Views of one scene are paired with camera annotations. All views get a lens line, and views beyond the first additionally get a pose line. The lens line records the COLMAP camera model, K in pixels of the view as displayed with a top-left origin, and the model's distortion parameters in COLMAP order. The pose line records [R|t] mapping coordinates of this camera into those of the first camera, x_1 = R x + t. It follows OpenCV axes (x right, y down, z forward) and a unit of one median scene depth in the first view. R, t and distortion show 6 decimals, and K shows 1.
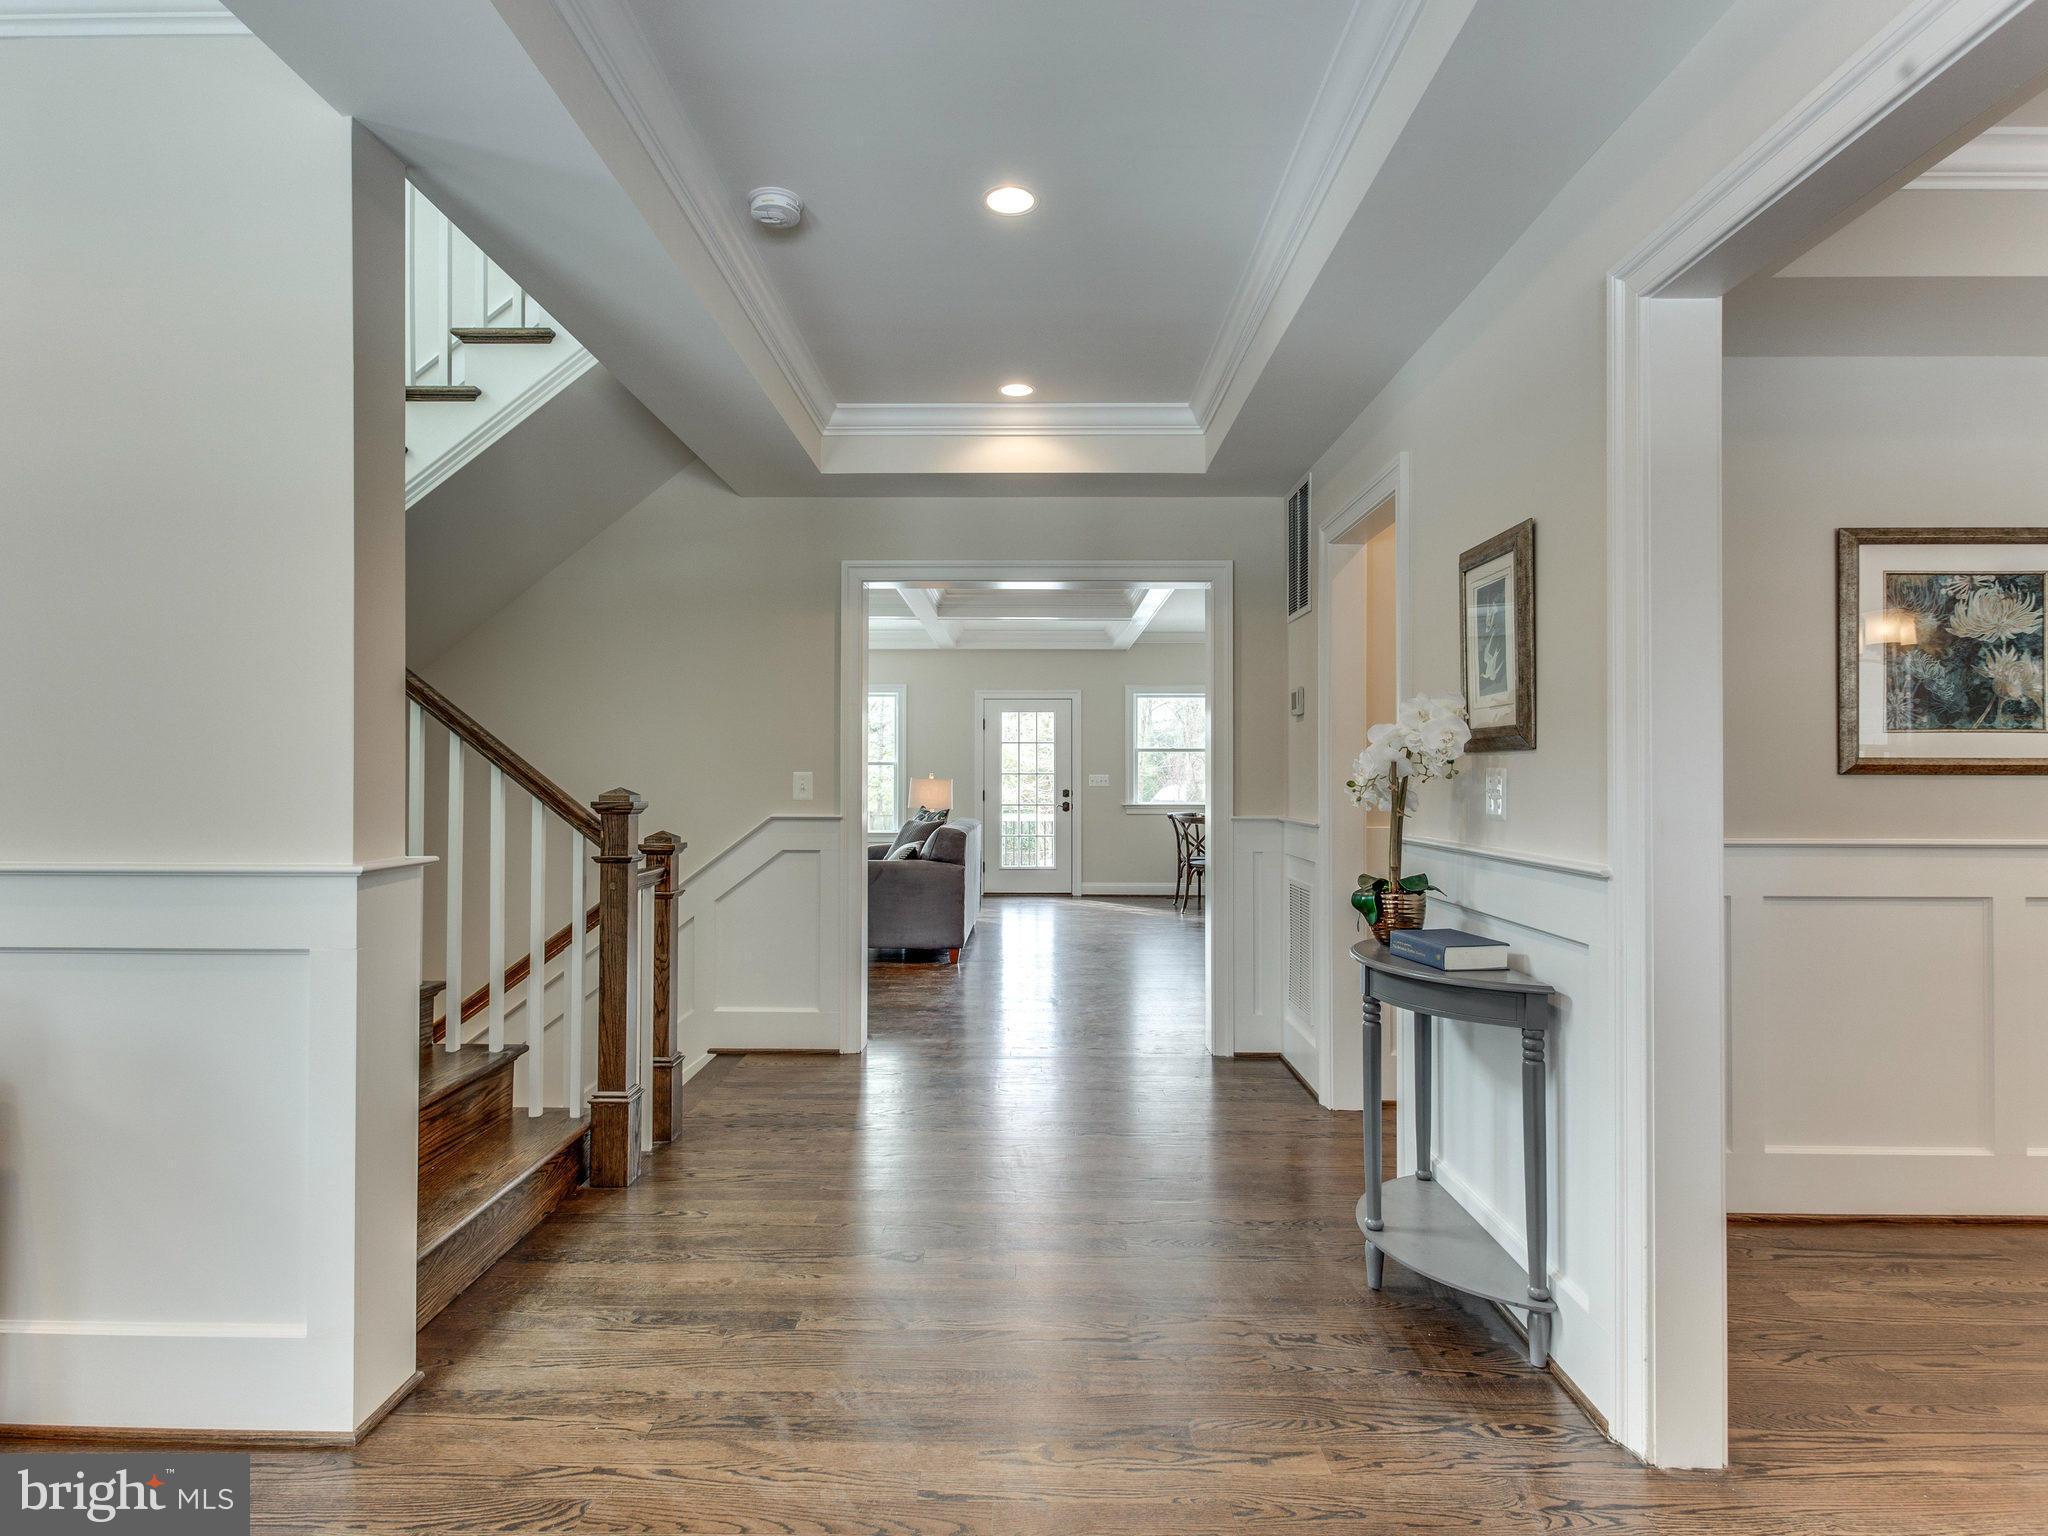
lens RADIAL K [[1105.9, 0, 1014.3], [0, 1105.9, 759.3], [0, 0, 1]] dist [0.005779, -0.003466]
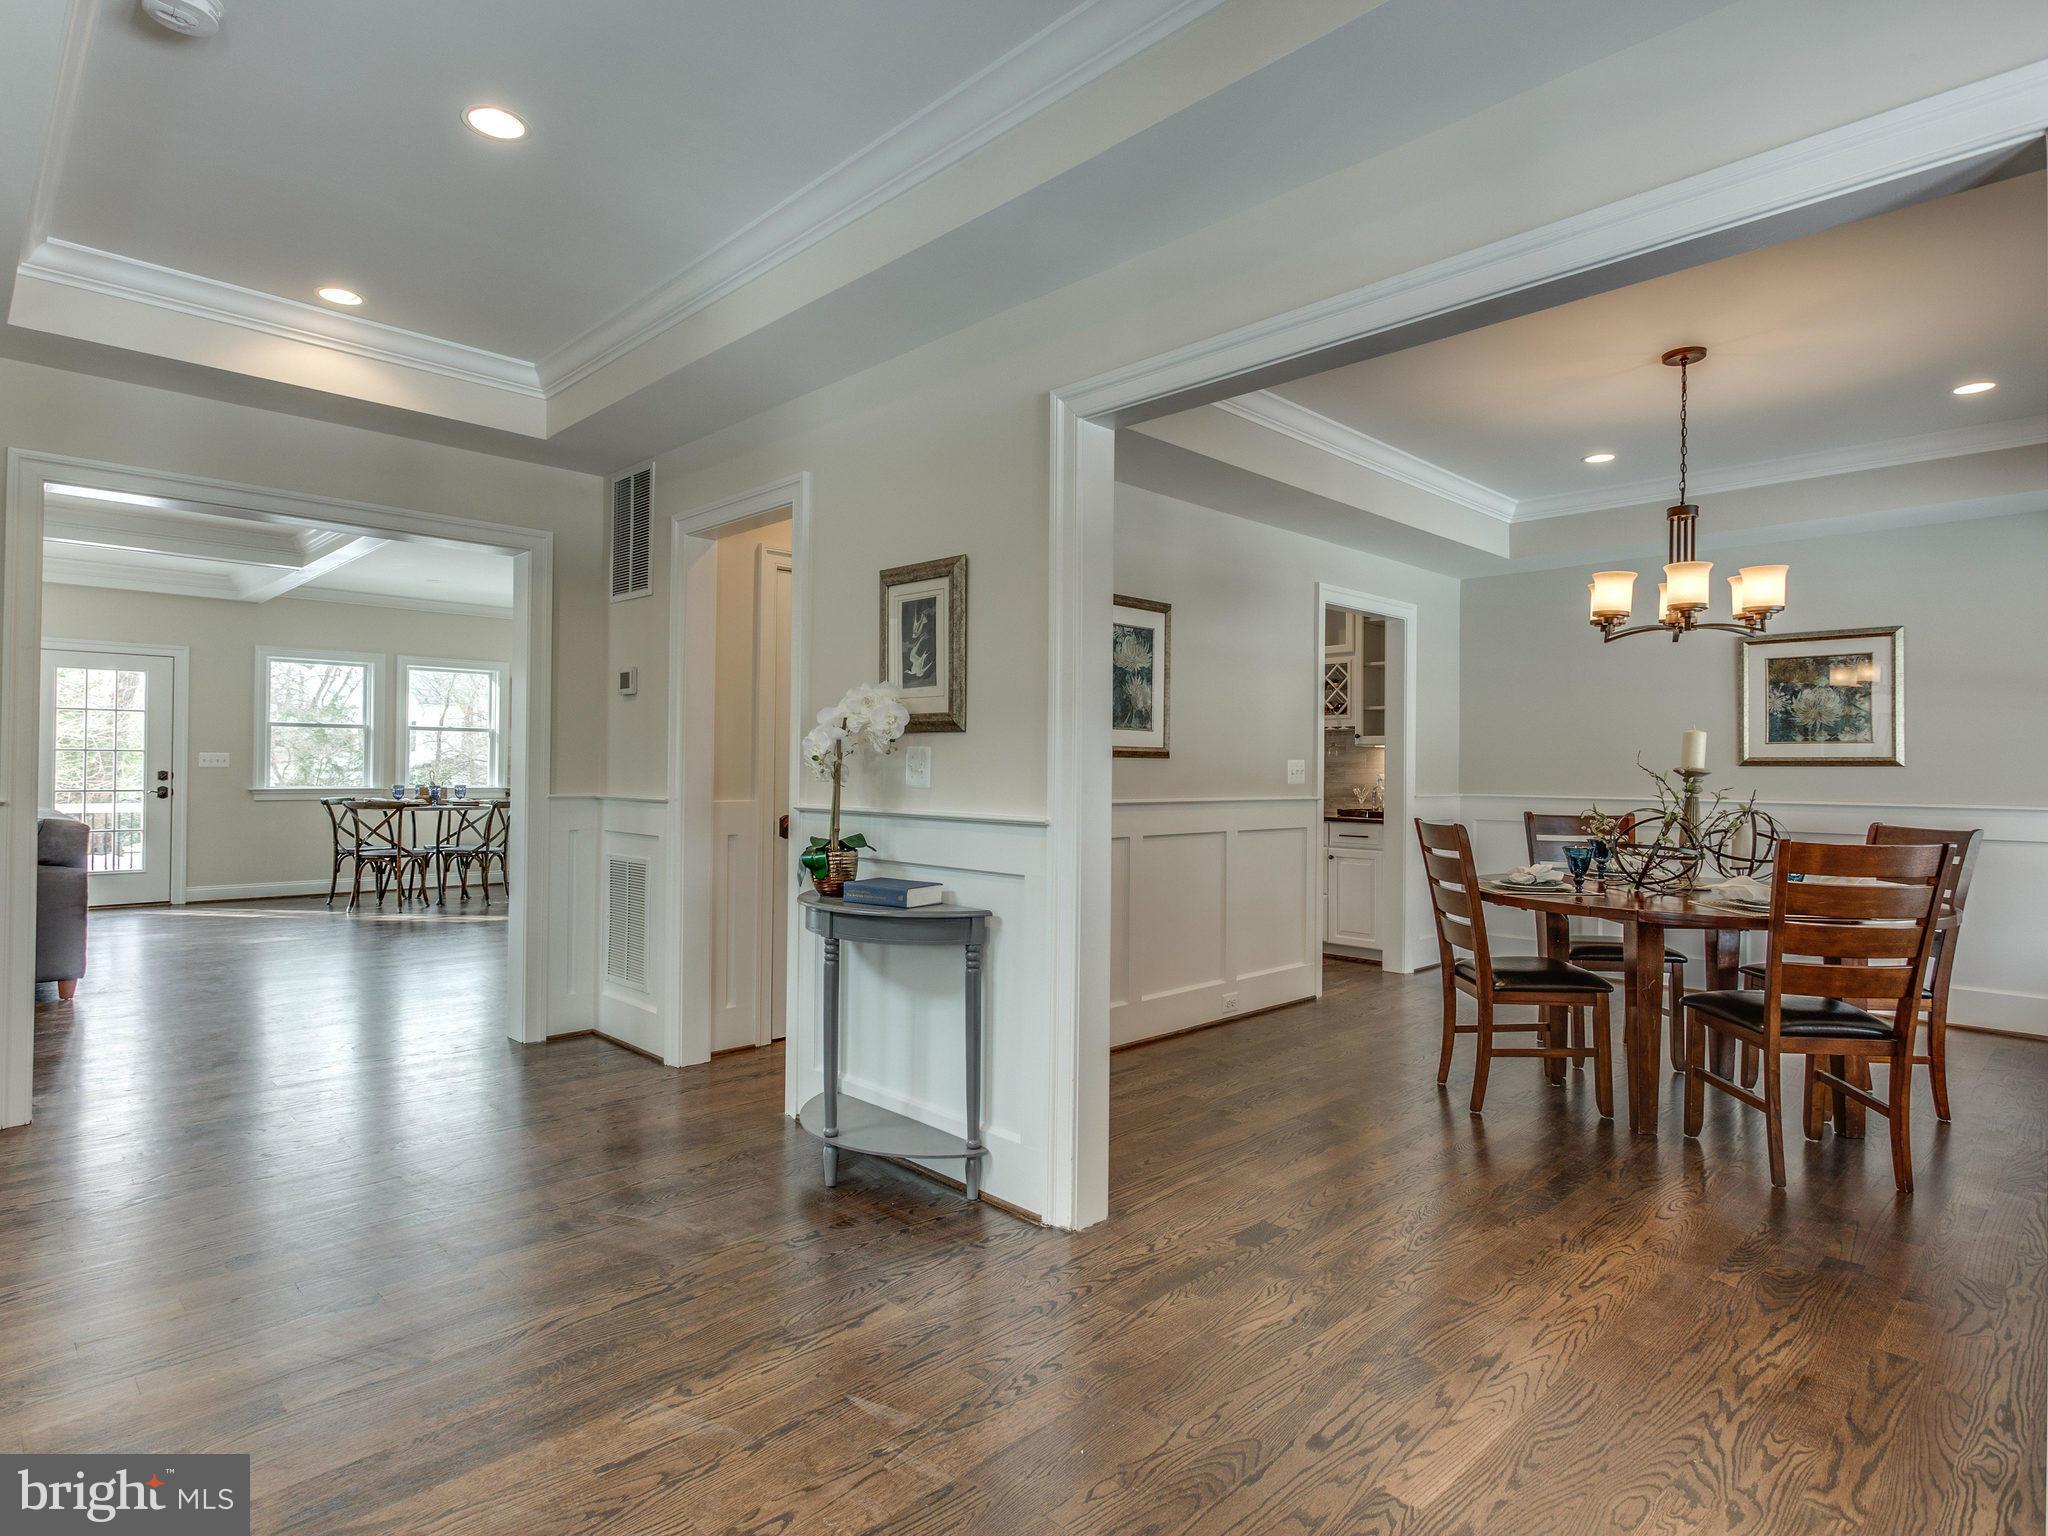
lens RADIAL K [[1105.9, 0, 1014.3], [0, 1105.9, 759.3], [0, 0, 1]] dist [0.005779, -0.003466]
pose [[0.703222, 0.010184, 0.710898, -0.365856], [-0.019355, 0.999801, 0.004823, 0.013582], [-0.710707, -0.017151, 0.703279, 0.039290]]
